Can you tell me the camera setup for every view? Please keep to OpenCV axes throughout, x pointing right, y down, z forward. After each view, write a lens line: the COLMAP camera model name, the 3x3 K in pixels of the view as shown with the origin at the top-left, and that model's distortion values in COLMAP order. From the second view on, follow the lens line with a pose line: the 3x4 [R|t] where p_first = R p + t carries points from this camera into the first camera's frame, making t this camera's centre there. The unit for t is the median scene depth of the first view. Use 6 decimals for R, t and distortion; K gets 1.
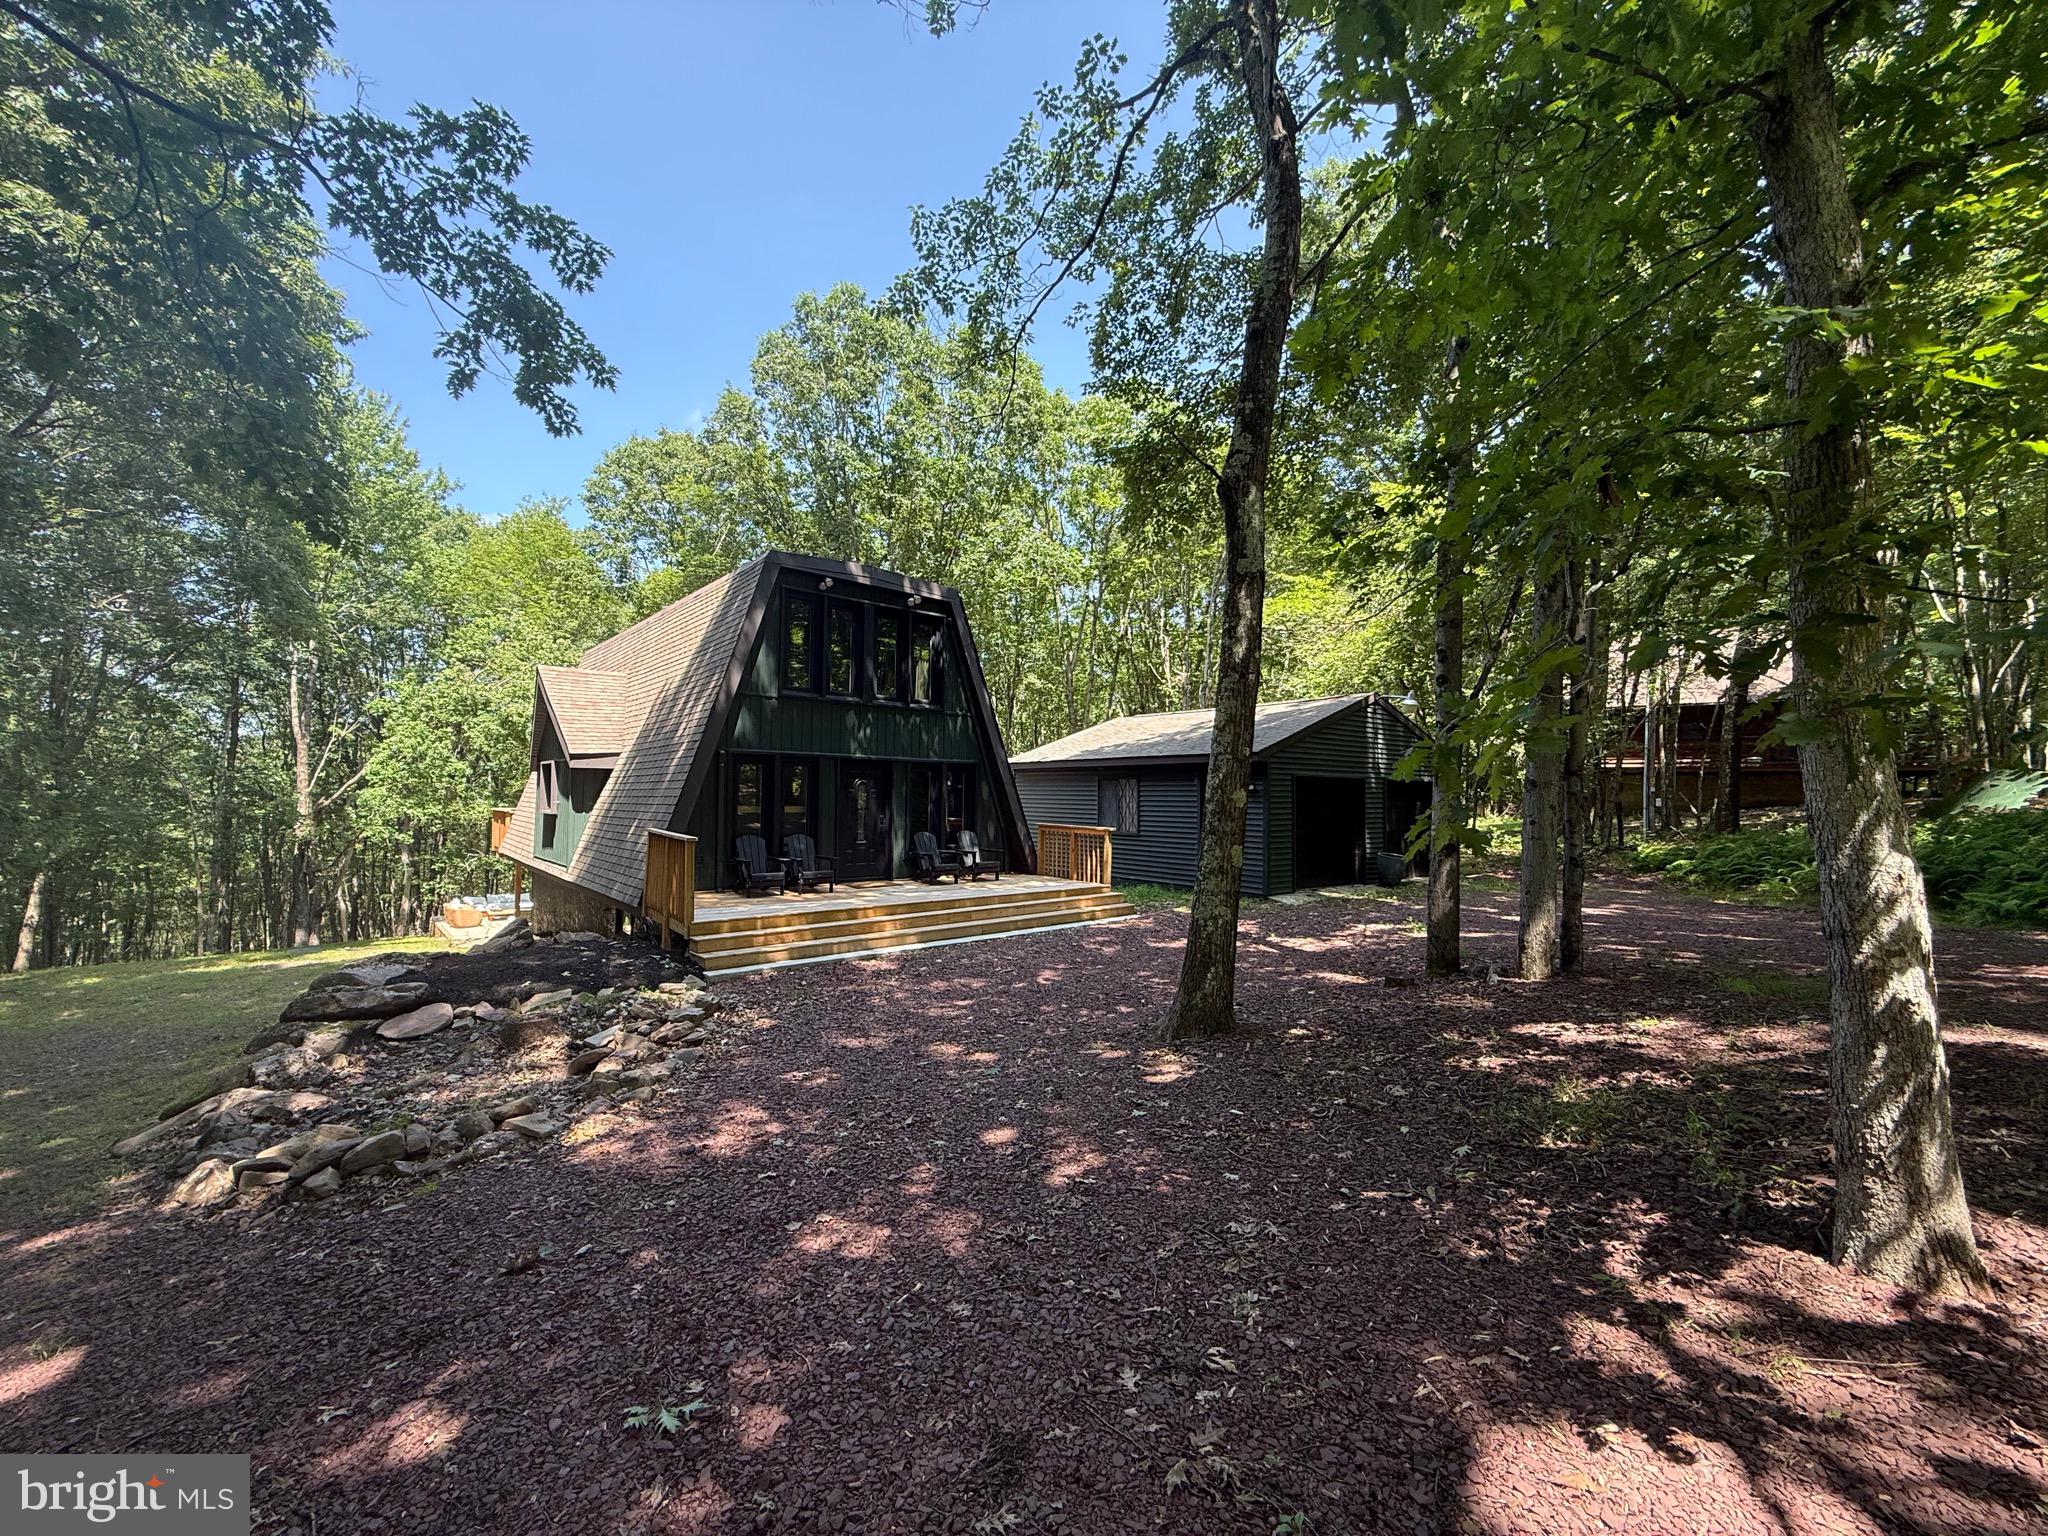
lens RADIAL K [[816.2, 0, 1020.9], [0, 816.2, 774.0], [0, 0, 1]] dist [0.004163, 0.001176]
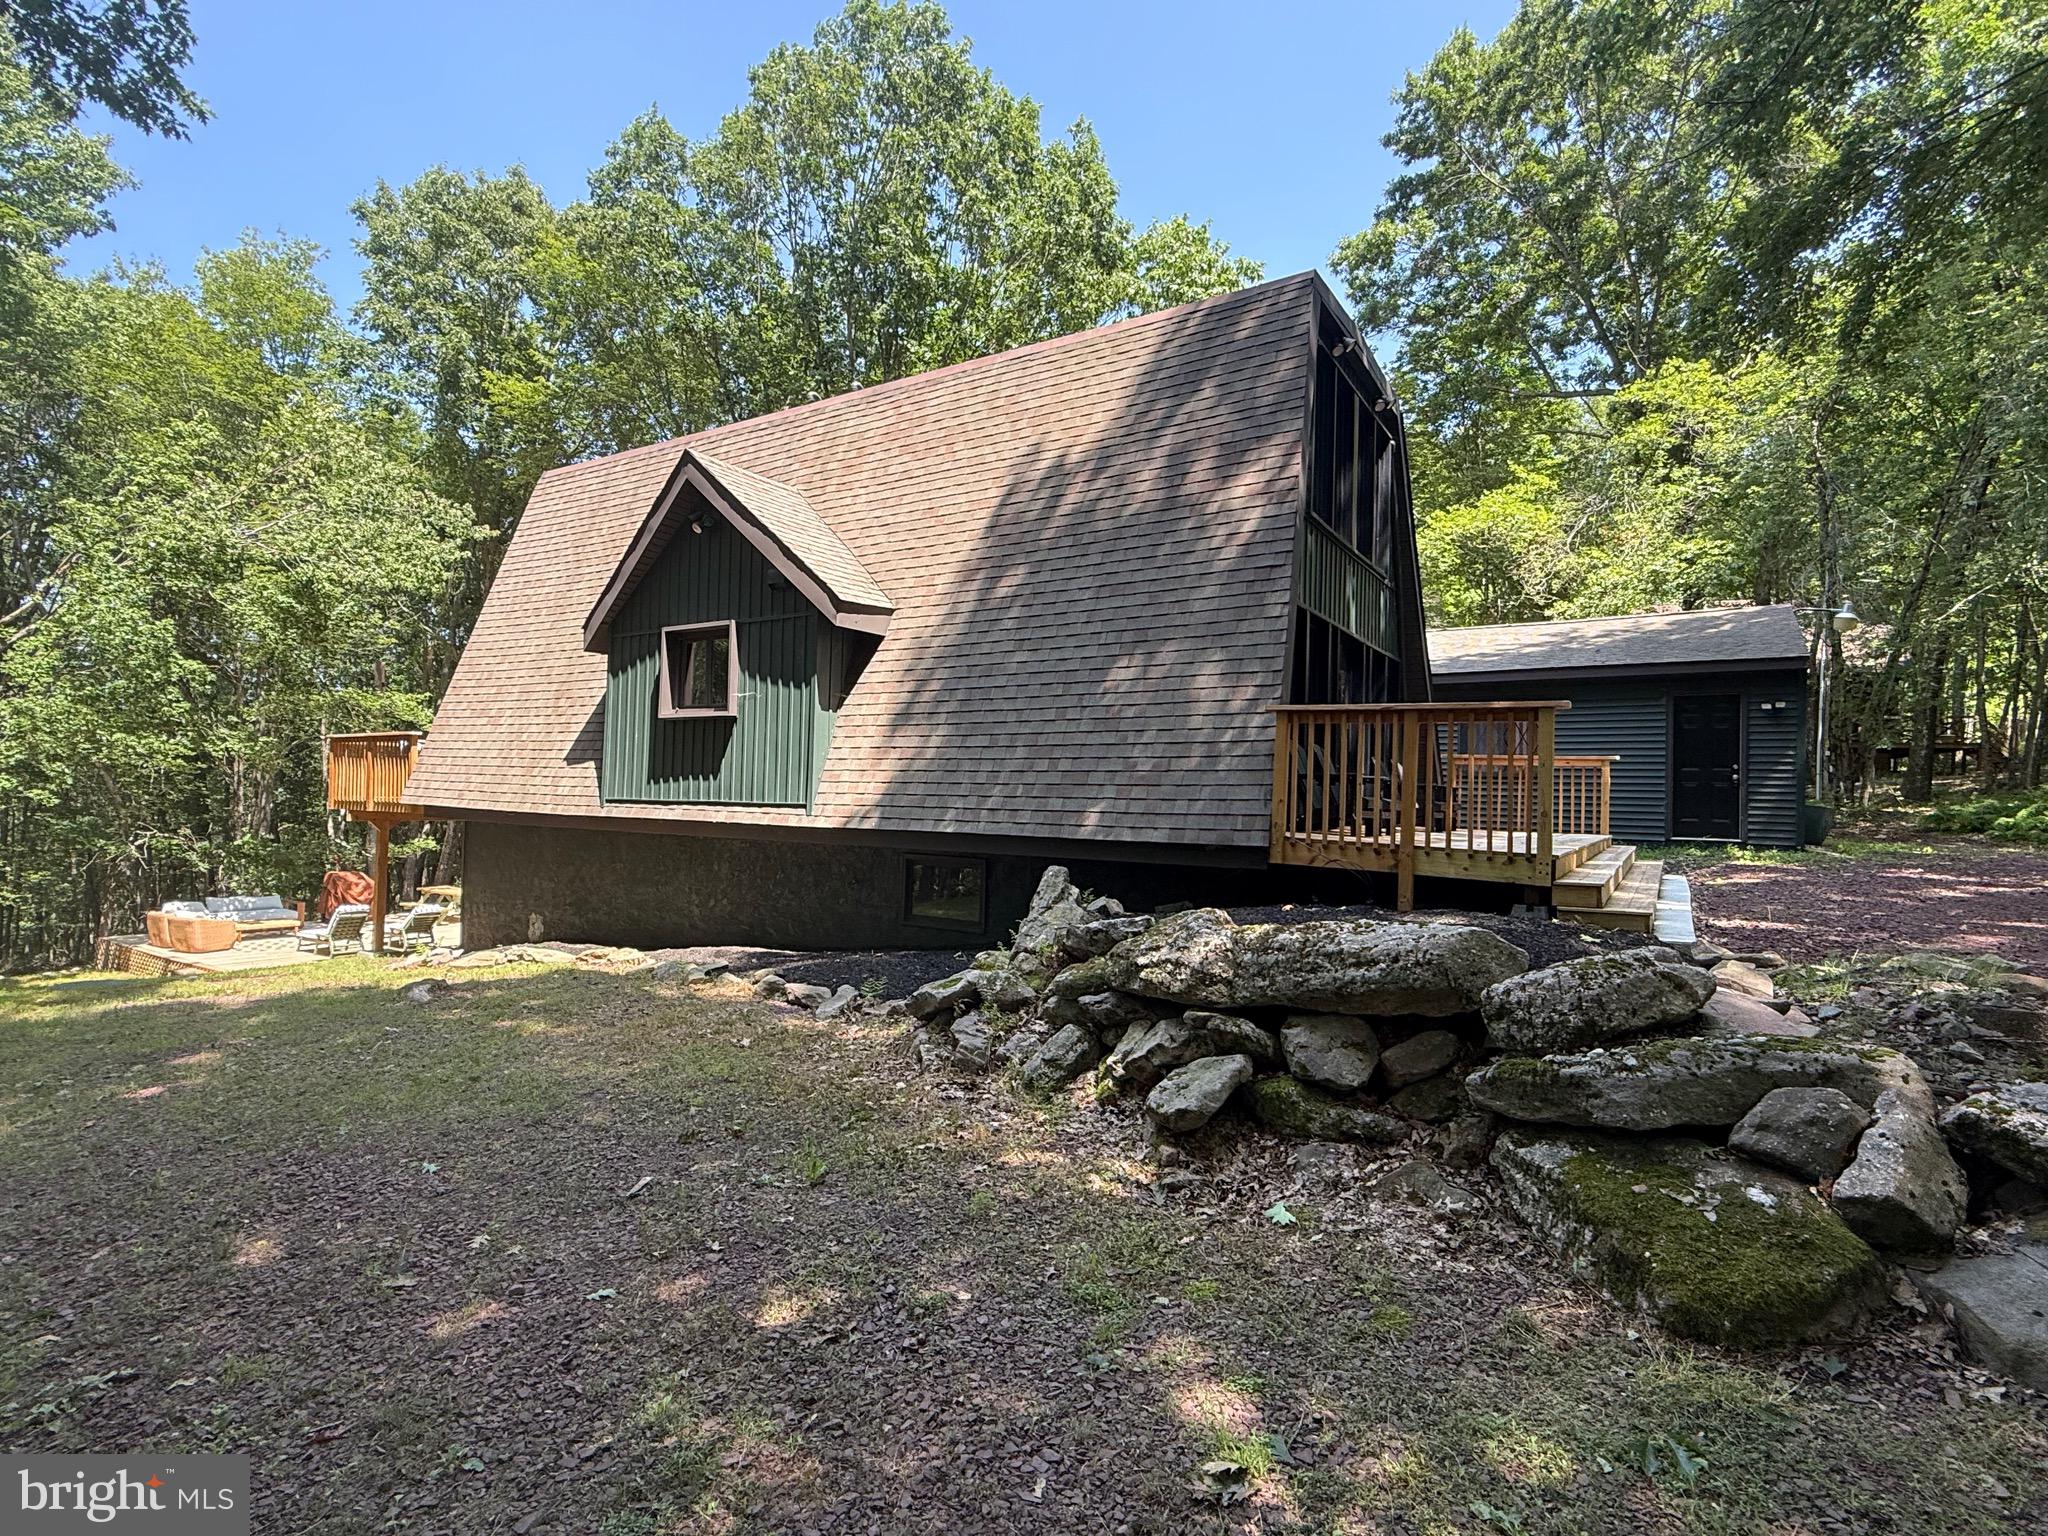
lens RADIAL K [[1004.7, 0, 1013.0], [0, 1004.7, 748.9], [0, 0, 1]] dist [0.014068, 0.001583]
pose [[0.956497, 0.026035, 0.290579, -0.634757], [-0.022460, 0.999626, -0.015631, 0.084503], [-0.290877, 0.008424, 0.956723, 0.313788]]
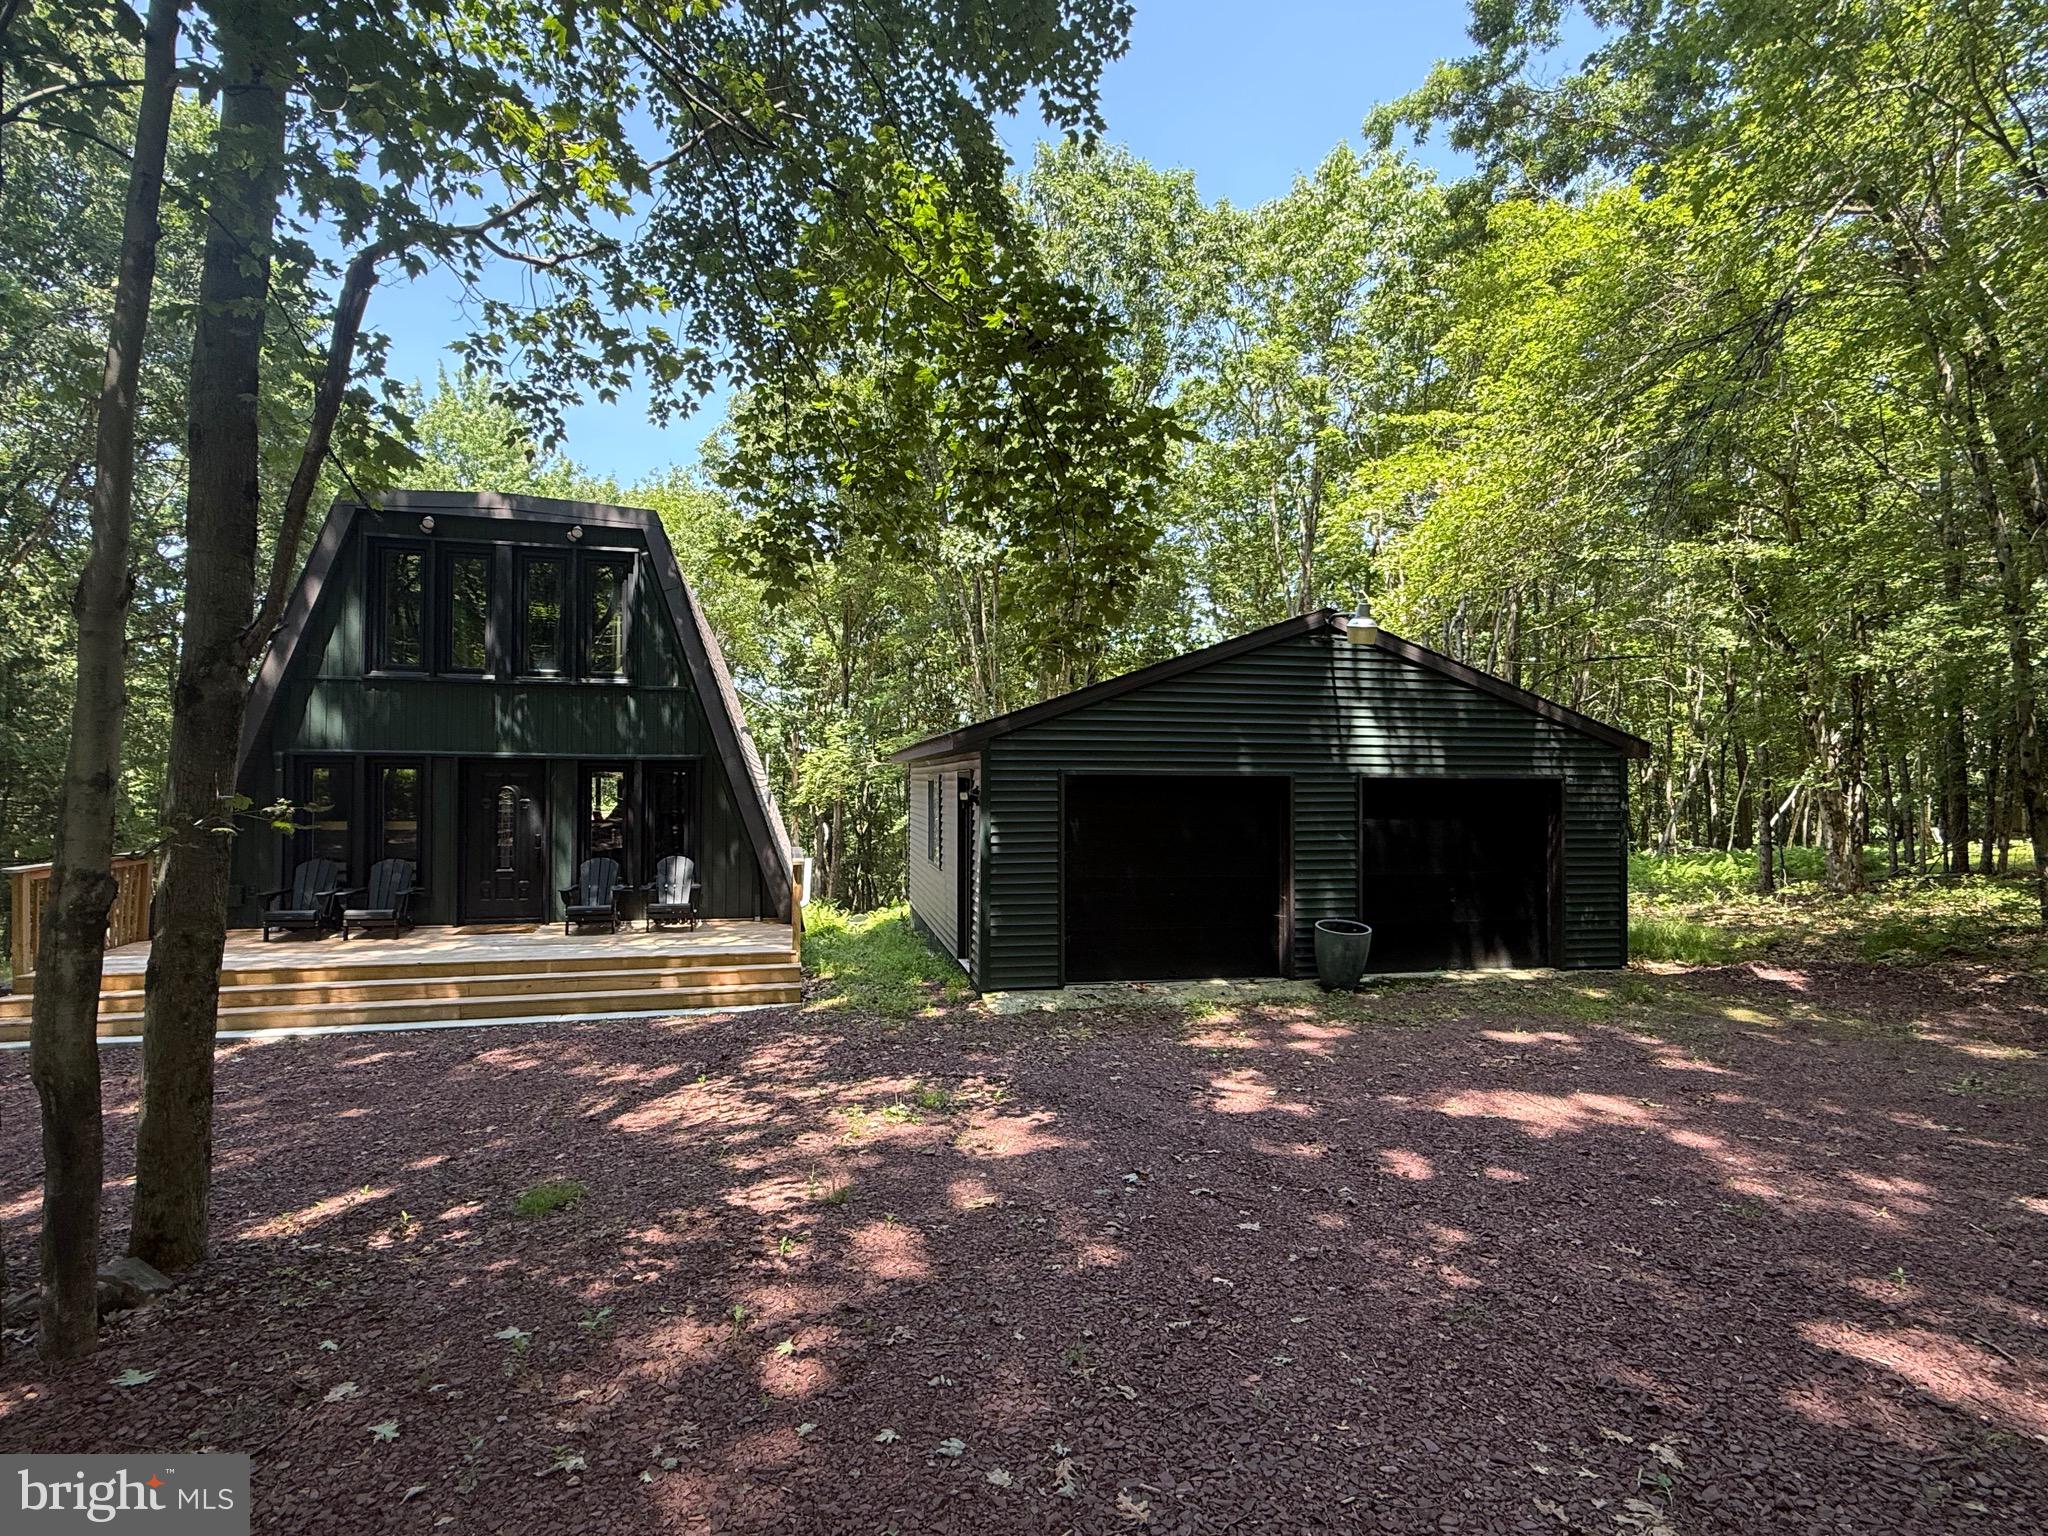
lens RADIAL K [[1004.7, 0, 1032.6], [0, 1004.7, 767.8], [0, 0, 1]] dist [0.014068, 0.001583]
pose [[0.902939, -0.013567, -0.429554, 0.589638], [0.014056, 0.999899, -0.002034, -0.000138], [0.429538, -0.004201, 0.903039, 0.363183]]
